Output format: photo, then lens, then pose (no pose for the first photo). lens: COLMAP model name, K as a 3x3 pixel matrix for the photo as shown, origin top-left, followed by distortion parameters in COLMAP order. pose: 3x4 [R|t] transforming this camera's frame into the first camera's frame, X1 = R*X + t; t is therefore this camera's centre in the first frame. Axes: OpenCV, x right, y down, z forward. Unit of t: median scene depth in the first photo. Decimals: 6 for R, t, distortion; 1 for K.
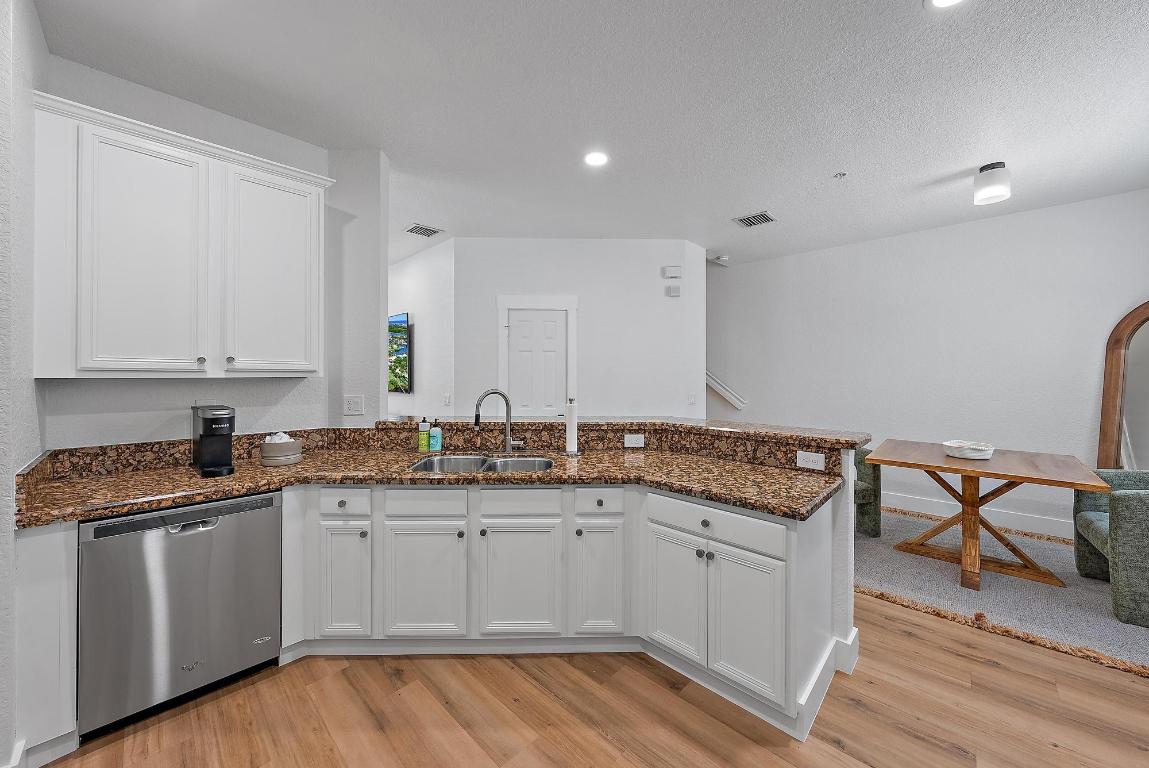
lens RADIAL K [[421.1, 0, 576.0], [0, 421.1, 379.0], [0, 0, 1]] dist [0.001065, 0.000245]
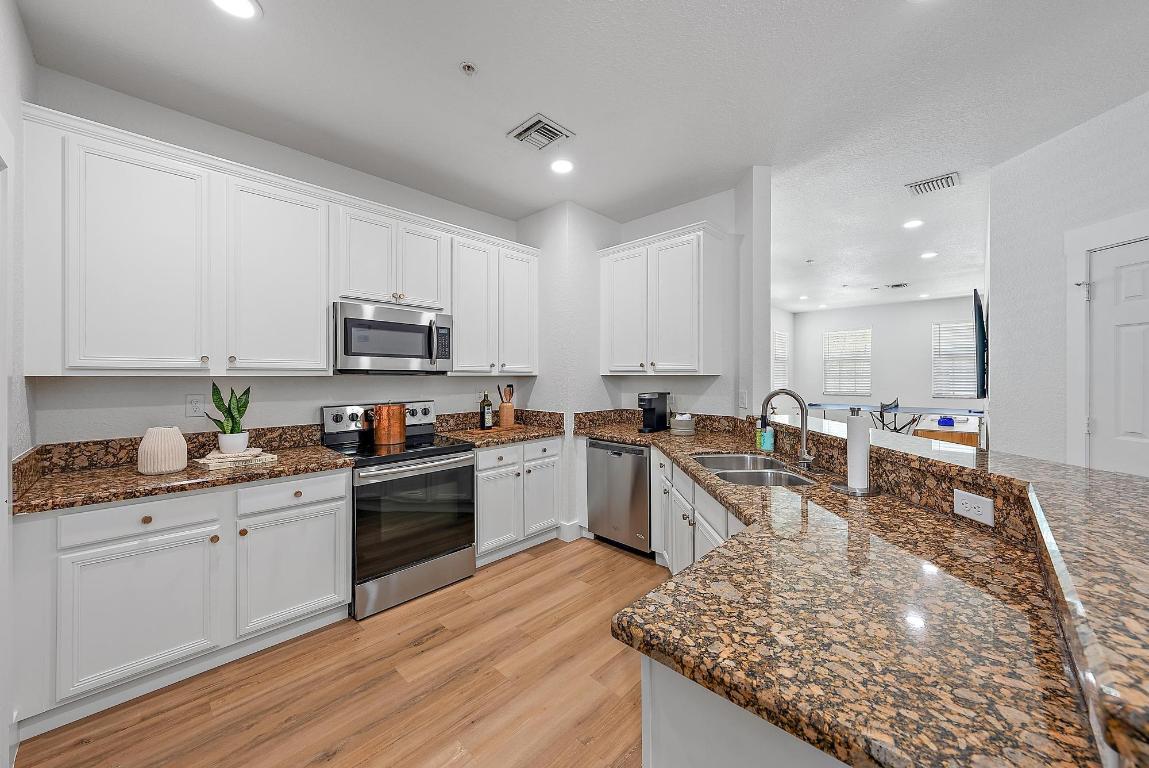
lens RADIAL K [[421.1, 0, 575.9], [0, 421.1, 378.4], [0, 0, 1]] dist [0.001065, 0.000245]
pose [[-0.015807, 0.008697, -0.999837, 0.763507], [-0.005179, 0.999948, 0.008780, -0.003345], [0.999862, 0.005317, -0.015762, 0.668702]]
